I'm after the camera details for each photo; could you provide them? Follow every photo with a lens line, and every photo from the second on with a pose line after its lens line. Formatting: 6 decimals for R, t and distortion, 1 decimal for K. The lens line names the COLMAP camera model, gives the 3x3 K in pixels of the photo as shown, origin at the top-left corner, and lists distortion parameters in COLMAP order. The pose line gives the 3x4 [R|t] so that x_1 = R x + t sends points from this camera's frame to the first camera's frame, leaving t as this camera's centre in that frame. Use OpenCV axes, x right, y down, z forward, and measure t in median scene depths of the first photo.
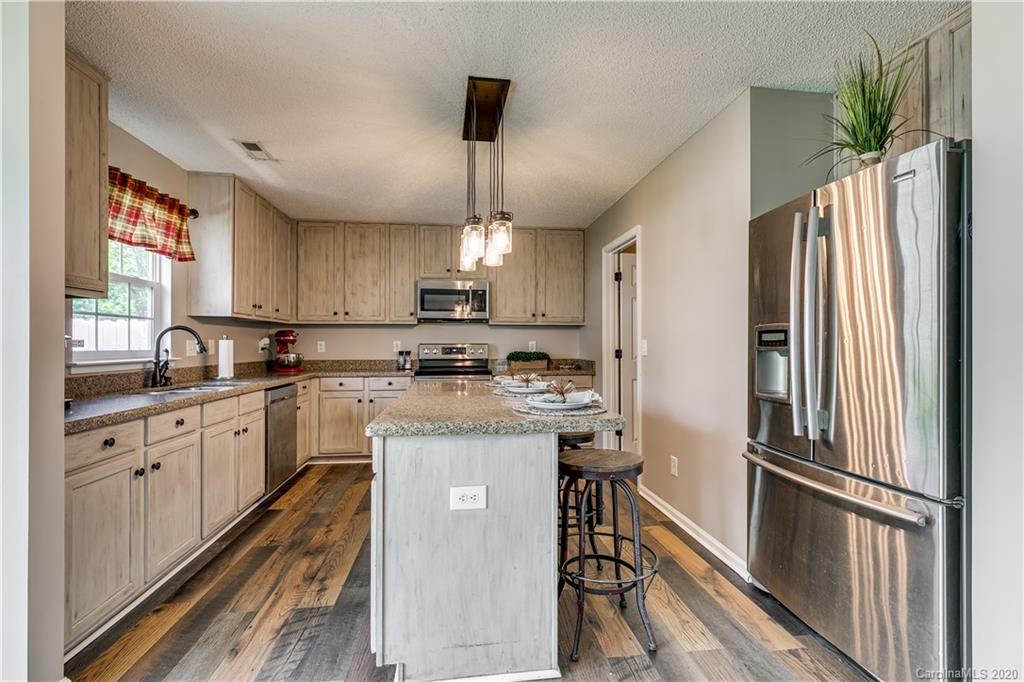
lens RADIAL K [[467.8, 0, 520.5], [0, 467.8, 341.1], [0, 0, 1]] dist [0.007979, -0.000080]
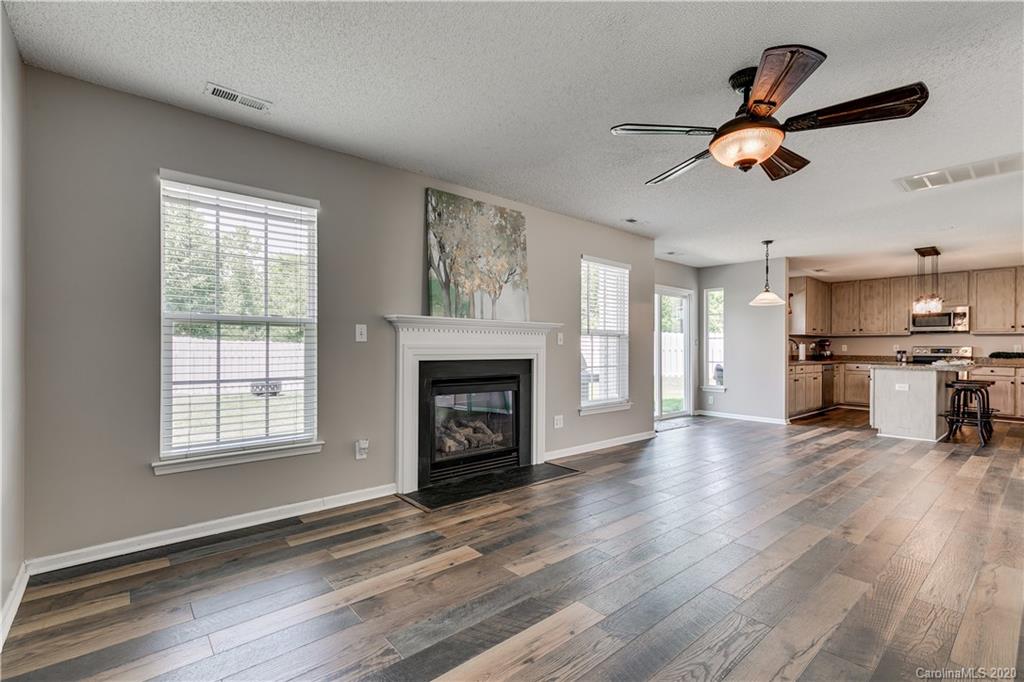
lens RADIAL K [[467.8, 0, 506.4], [0, 467.8, 344.5], [0, 0, 1]] dist [0.007979, -0.000080]
pose [[0.541933, -0.002628, -0.840417, 0.423296], [-0.001584, 0.999990, -0.004148, 0.008098], [0.840420, 0.003579, 0.541924, -1.165630]]
